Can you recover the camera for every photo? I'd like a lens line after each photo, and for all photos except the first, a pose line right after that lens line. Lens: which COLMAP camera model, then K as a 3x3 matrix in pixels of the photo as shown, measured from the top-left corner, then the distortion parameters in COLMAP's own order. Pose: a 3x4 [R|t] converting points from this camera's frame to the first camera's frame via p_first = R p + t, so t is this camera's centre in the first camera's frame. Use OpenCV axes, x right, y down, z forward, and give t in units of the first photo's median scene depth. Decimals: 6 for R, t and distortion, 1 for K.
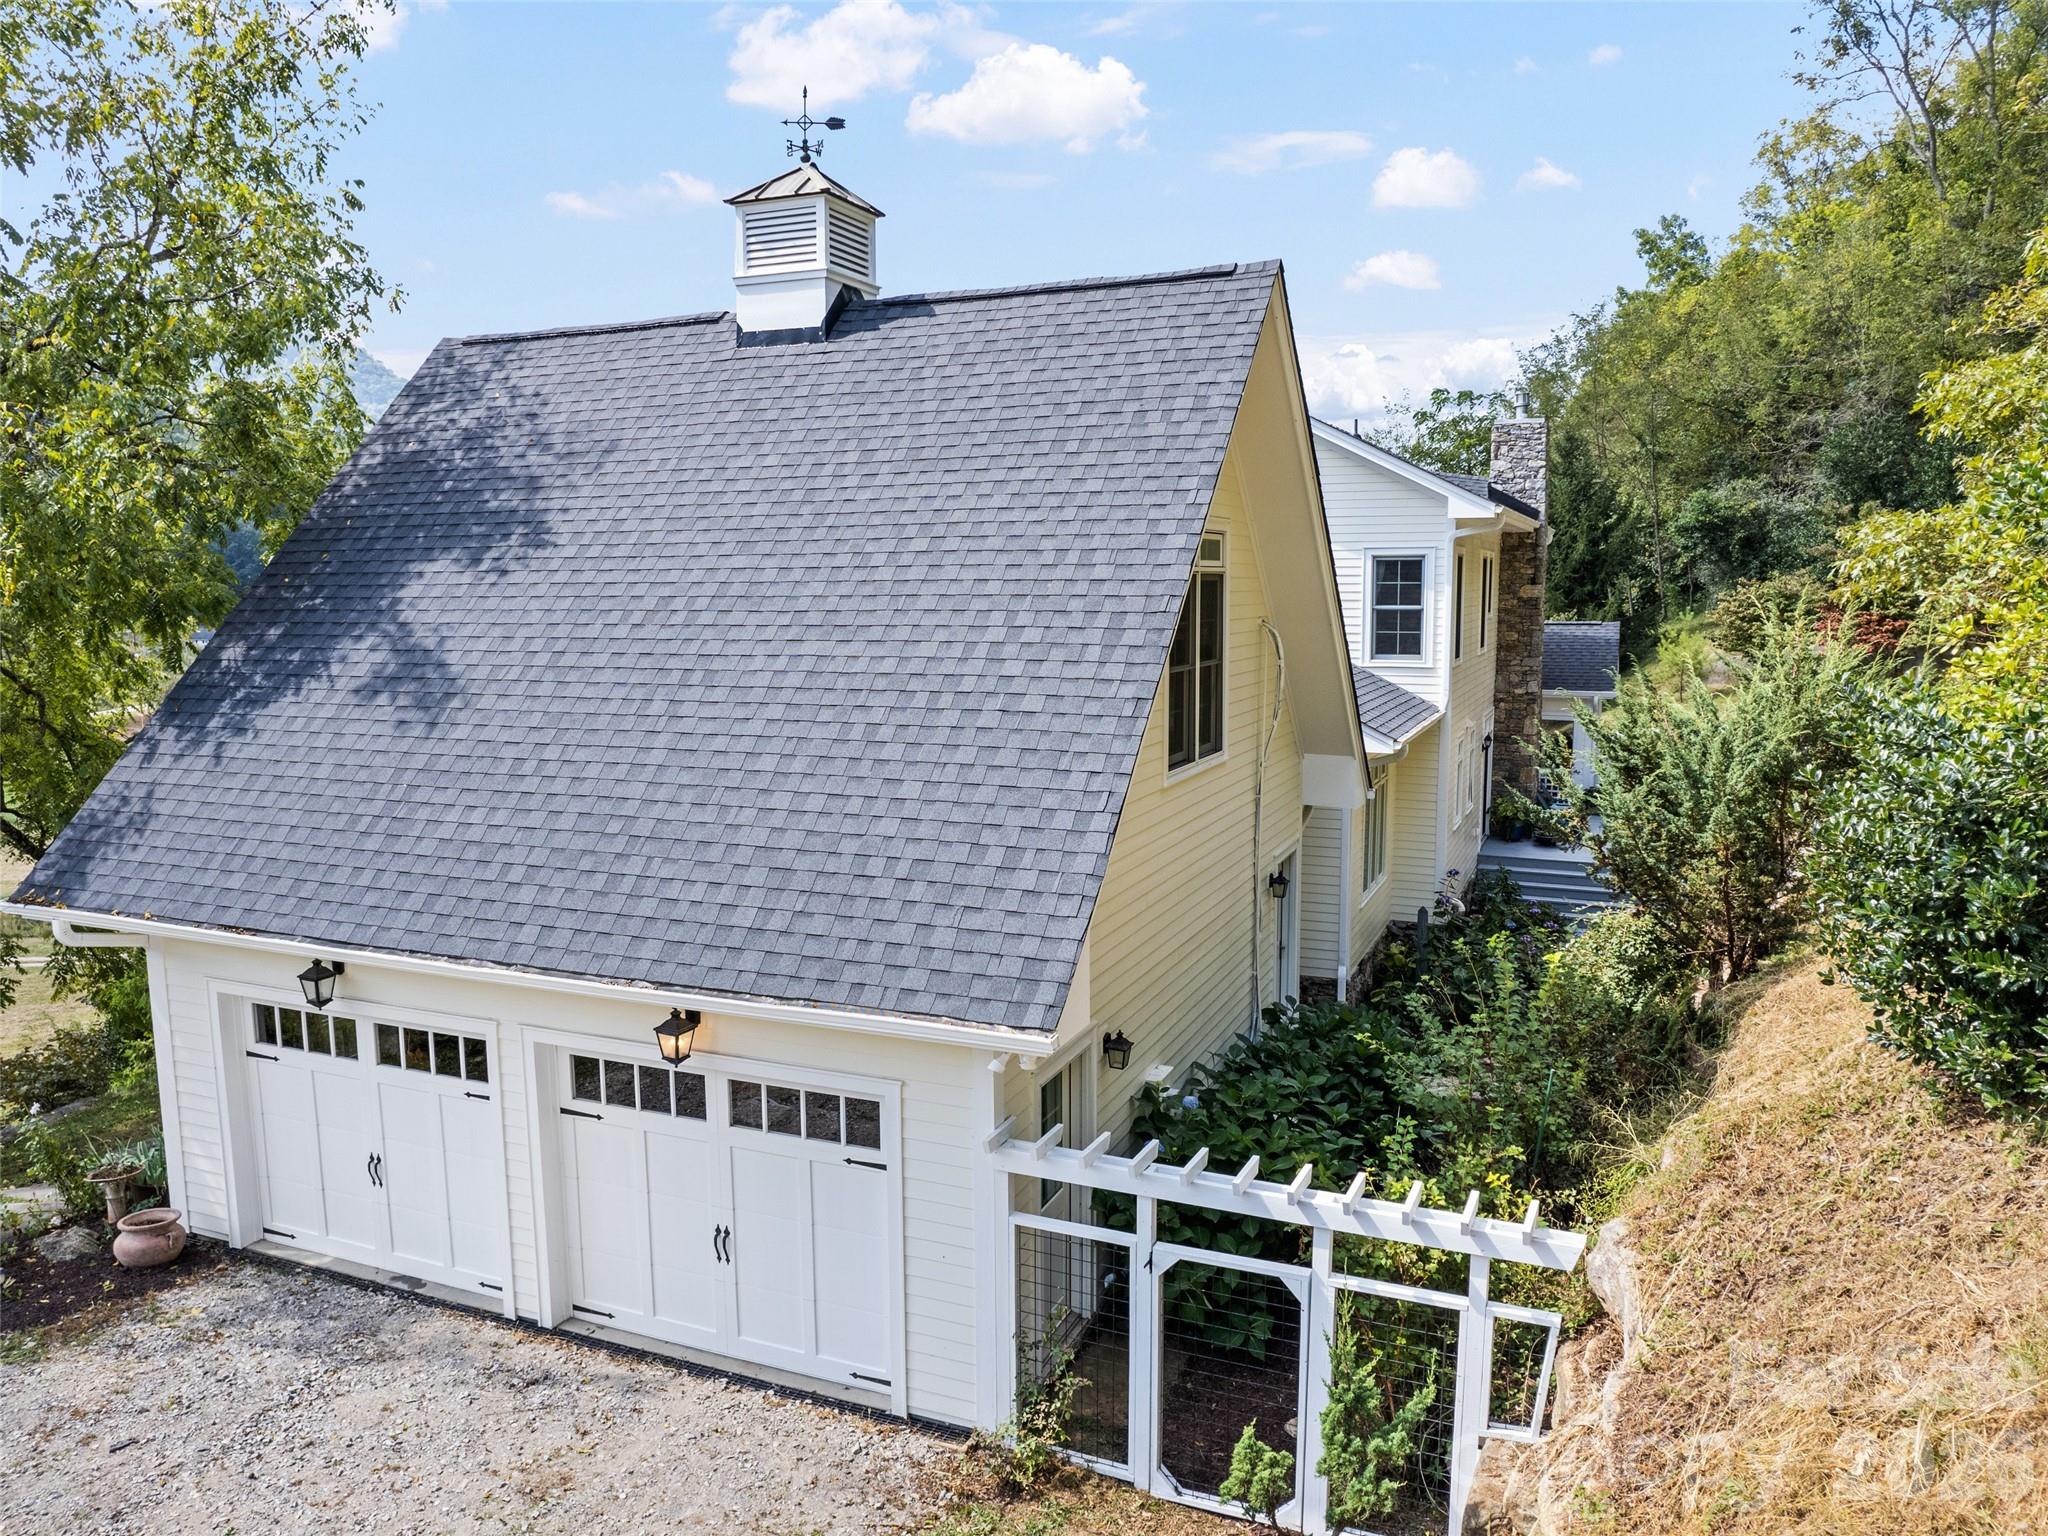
lens RADIAL K [[1464.6, 0, 1019.0], [0, 1464.6, 769.8], [0, 0, 1]] dist [-0.095312, 0.083970]
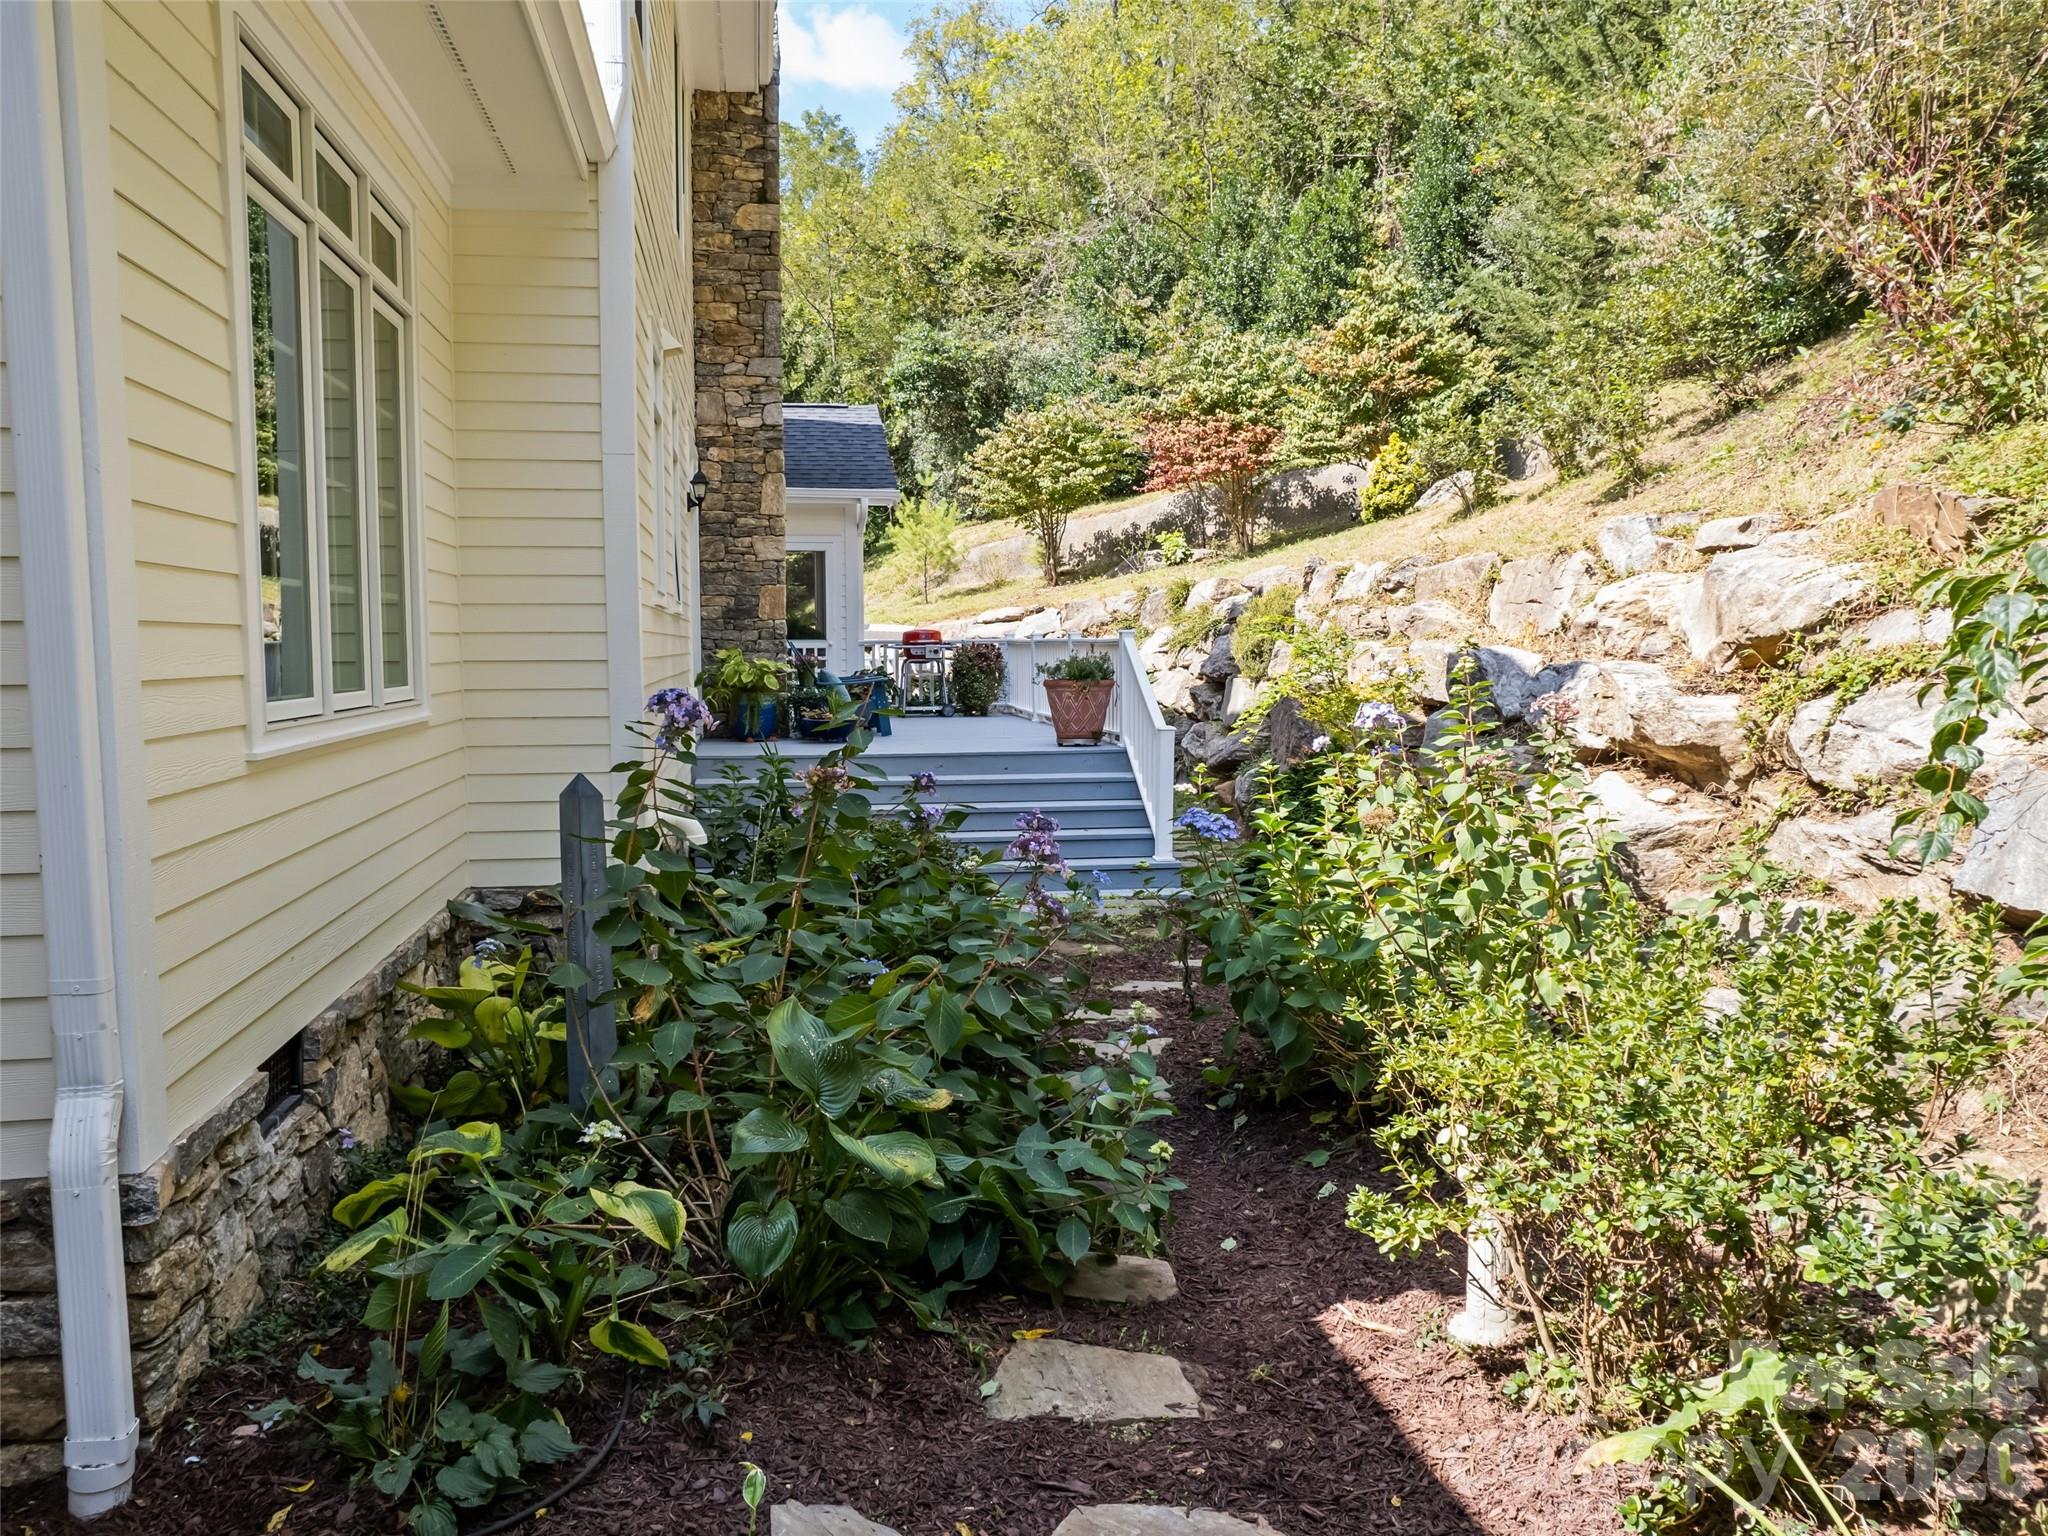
lens RADIAL K [[1464.6, 0, 1019.0], [0, 1464.6, 769.8], [0, 0, 1]] dist [-0.095312, 0.083970]
pose [[0.833888, -0.050897, 0.549582, 0.227954], [0.079497, 0.996432, -0.028343, 0.115824], [-0.546179, 0.067325, 0.834959, 0.838226]]
